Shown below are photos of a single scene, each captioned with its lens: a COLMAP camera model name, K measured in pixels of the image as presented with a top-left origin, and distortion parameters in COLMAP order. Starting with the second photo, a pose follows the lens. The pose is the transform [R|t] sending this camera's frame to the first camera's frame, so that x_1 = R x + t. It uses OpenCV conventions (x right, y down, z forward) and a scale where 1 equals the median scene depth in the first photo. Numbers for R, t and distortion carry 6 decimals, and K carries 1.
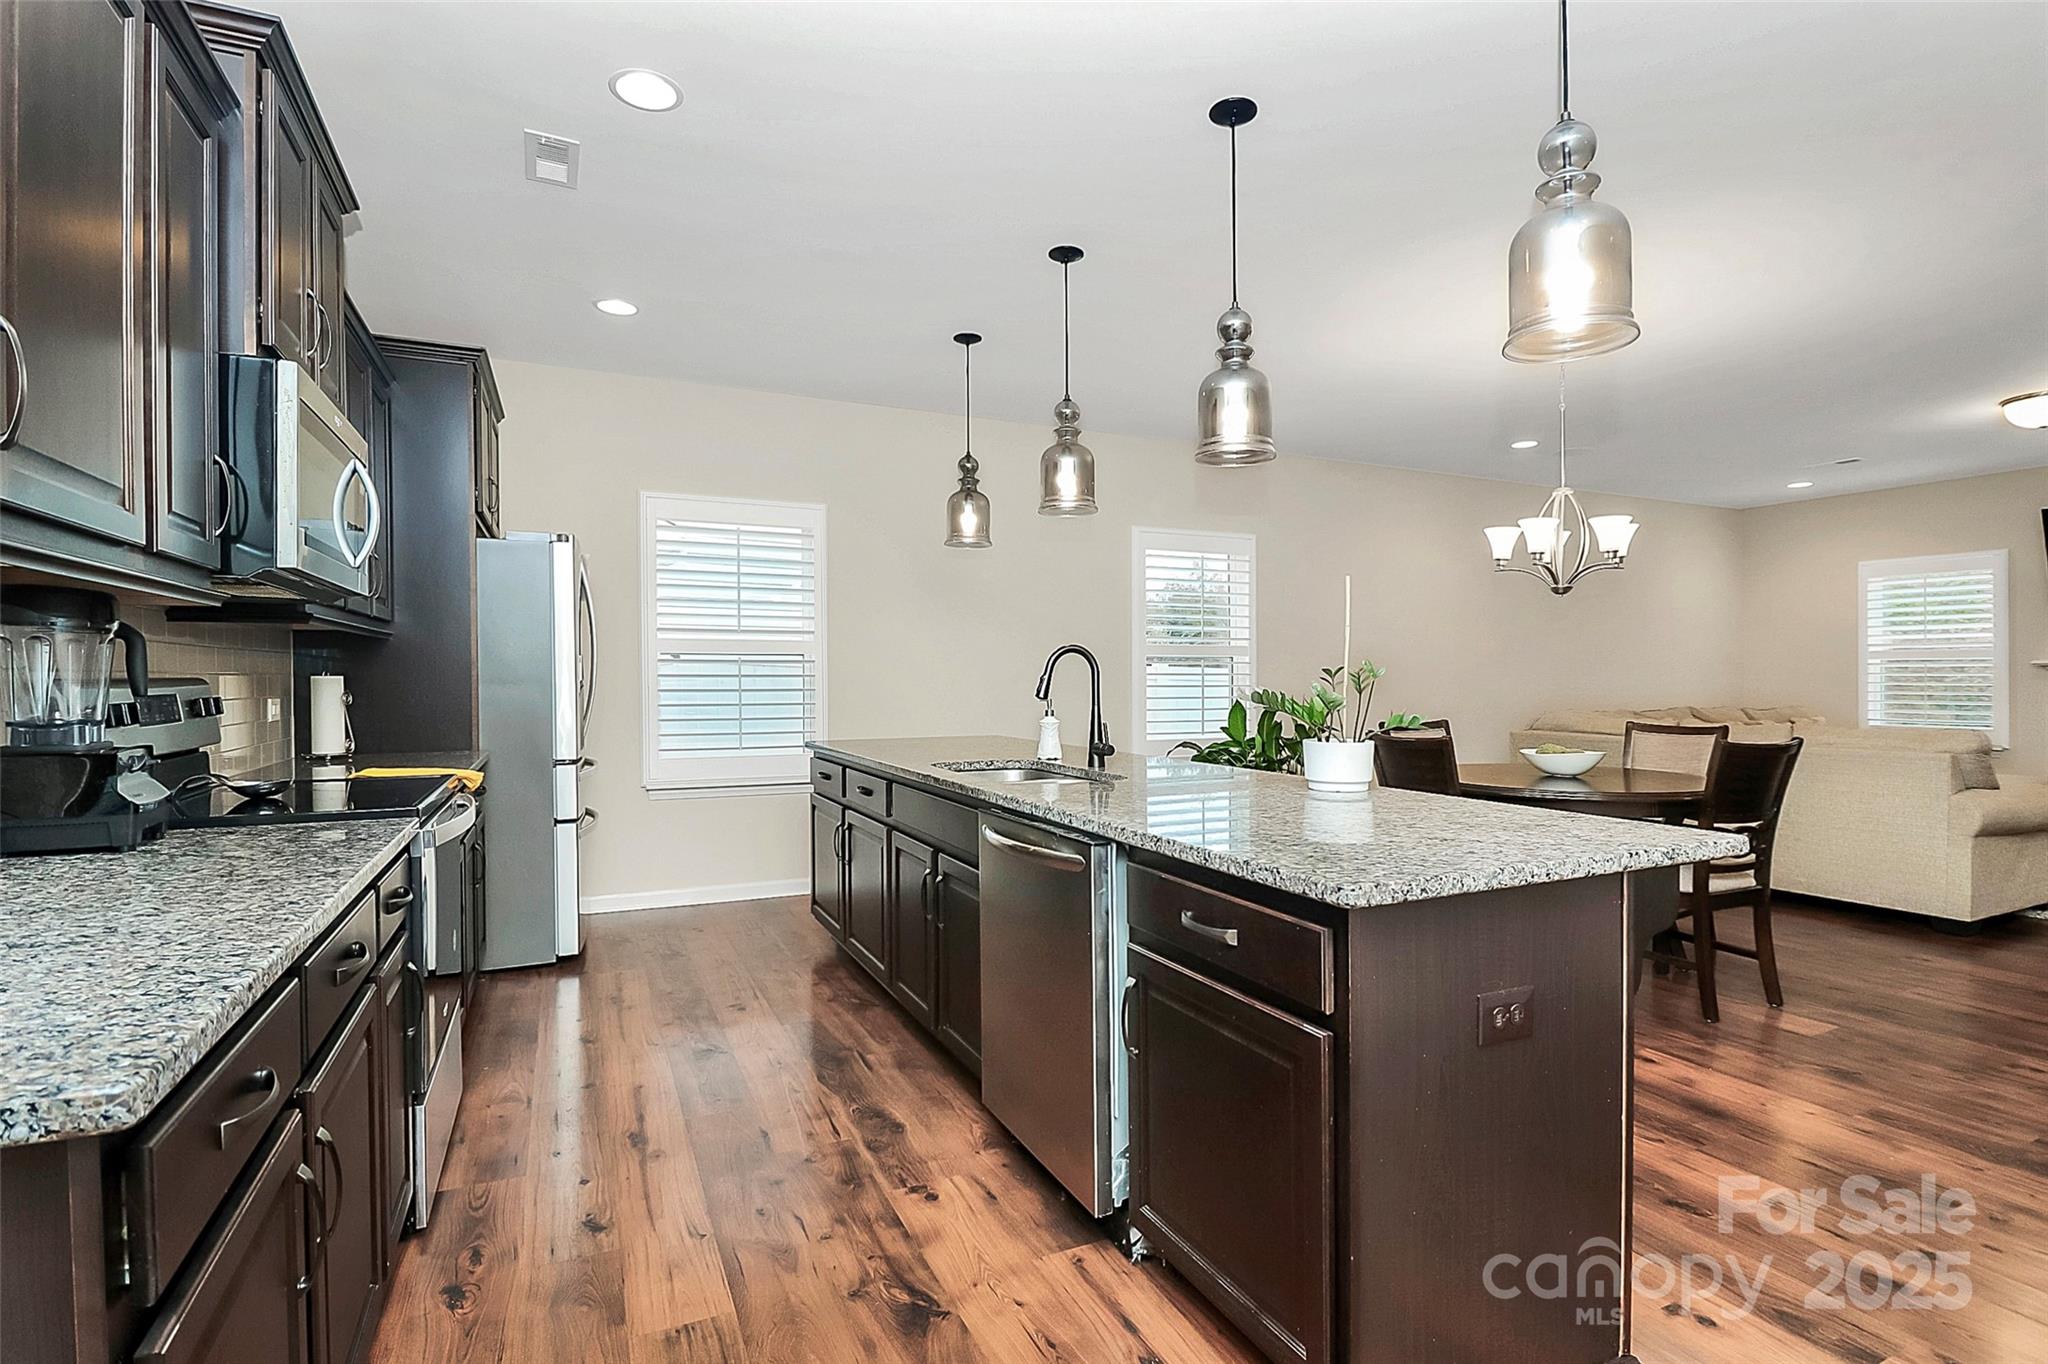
lens RADIAL K [[977.5, 0, 1027.3], [0, 977.5, 673.7], [0, 0, 1]] dist [0.001288, -0.008411]
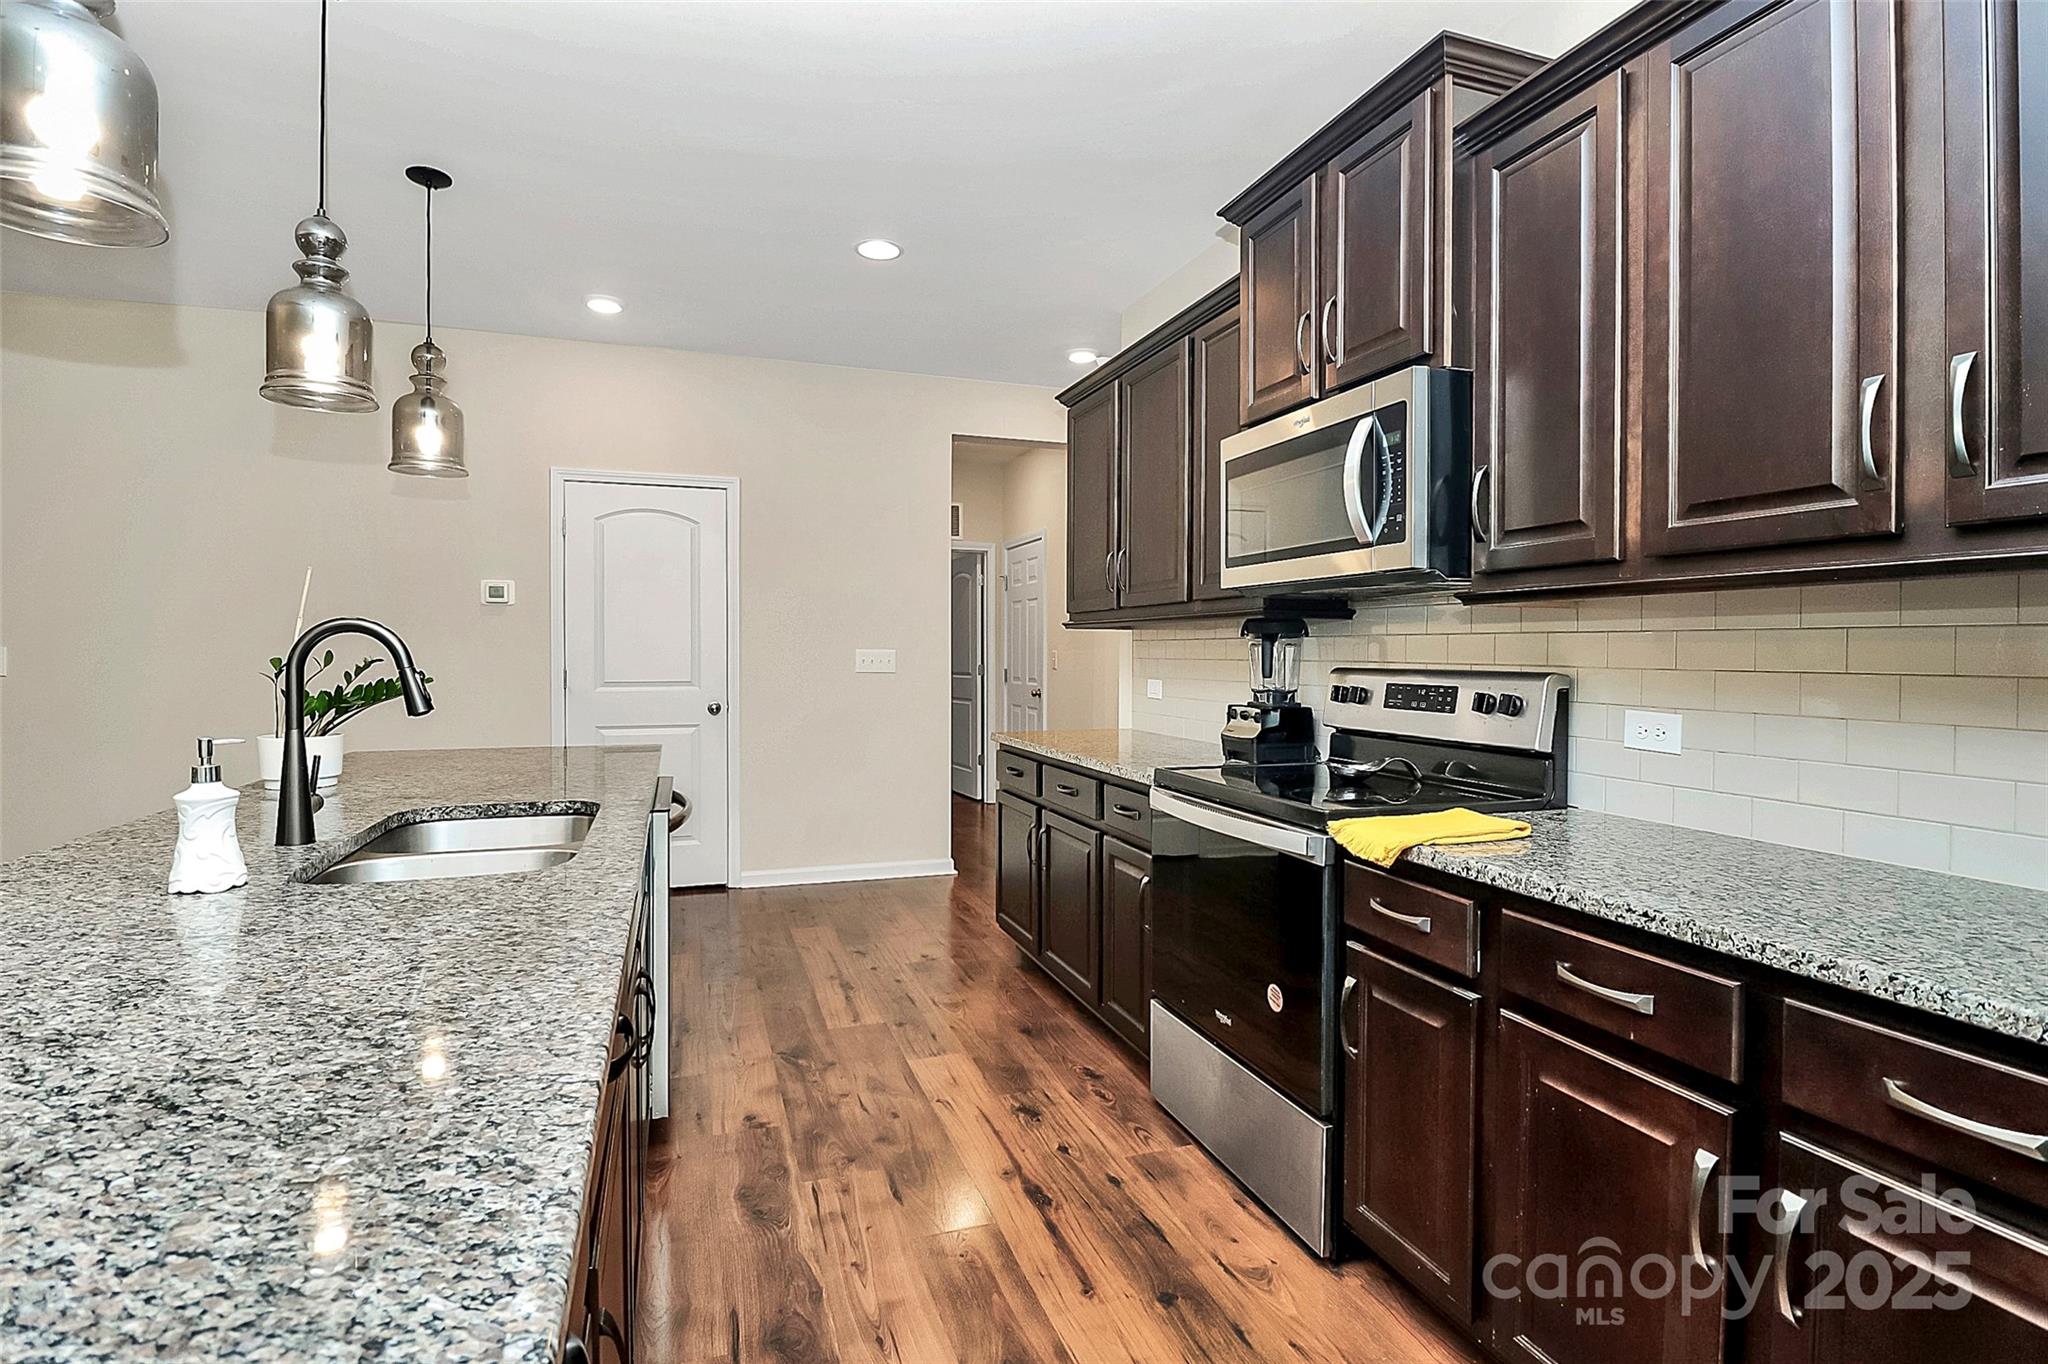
lens RADIAL K [[977.5, 0, 1021.8], [0, 977.5, 668.0], [0, 0, 1]] dist [0.001288, -0.008411]
pose [[-0.994691, -0.002679, 0.102870, -0.388782], [-0.001220, 0.999898, 0.014241, -0.008818], [-0.102898, 0.014040, -0.994593, 1.533565]]
